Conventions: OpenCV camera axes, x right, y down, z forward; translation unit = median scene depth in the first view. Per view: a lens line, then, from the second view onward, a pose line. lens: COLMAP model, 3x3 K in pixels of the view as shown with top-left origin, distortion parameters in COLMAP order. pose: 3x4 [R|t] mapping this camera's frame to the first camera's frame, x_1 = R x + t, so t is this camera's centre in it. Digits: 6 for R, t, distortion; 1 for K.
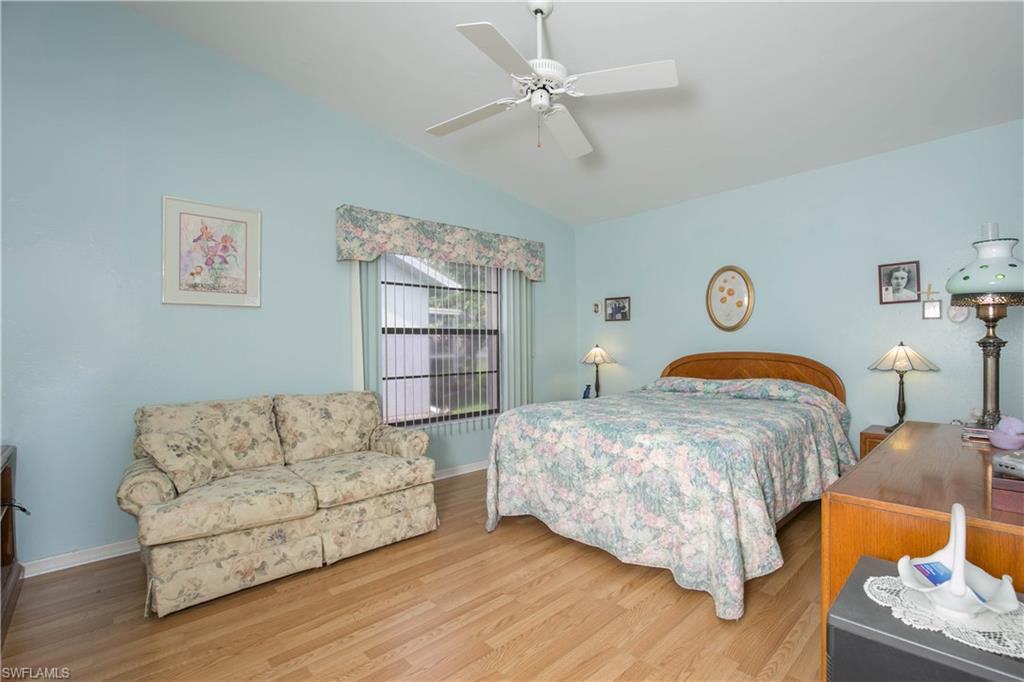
lens RADIAL K [[489.5, 0, 512.0], [0, 489.5, 344.0], [0, 0, 1]] dist [-0.005321, 0.004547]
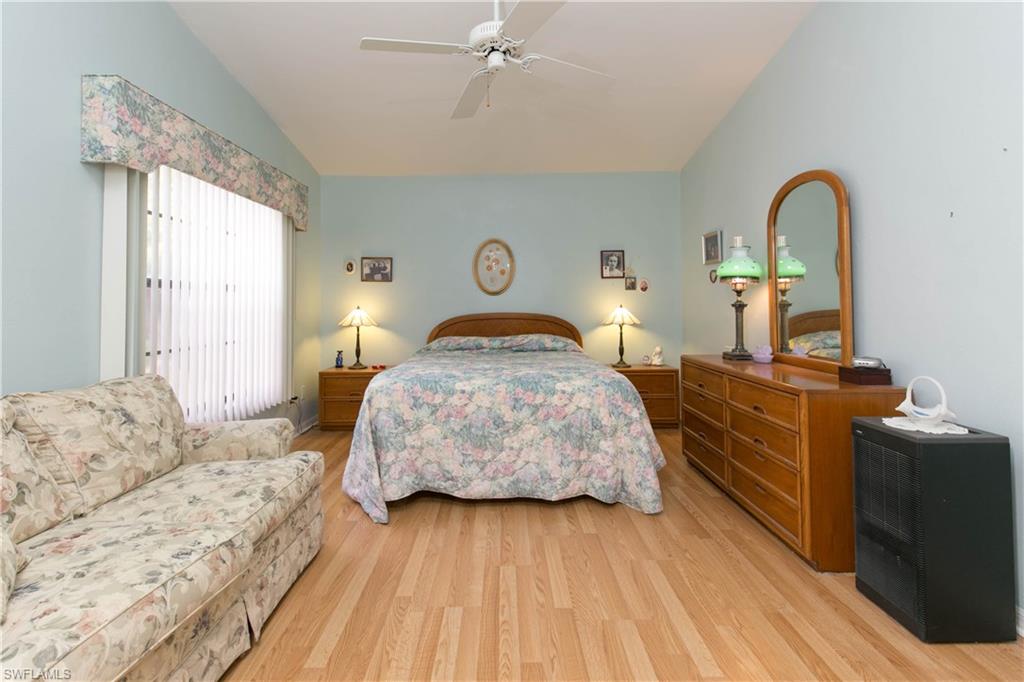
lens RADIAL K [[489.5, 0, 519.7], [0, 489.5, 294.9], [0, 0, 1]] dist [-0.005321, 0.004547]
pose [[0.666024, 0.022919, 0.745578, -0.516369], [-0.002601, 0.999593, -0.028404, 0.009538], [-0.745926, 0.016979, 0.665812, 0.241304]]
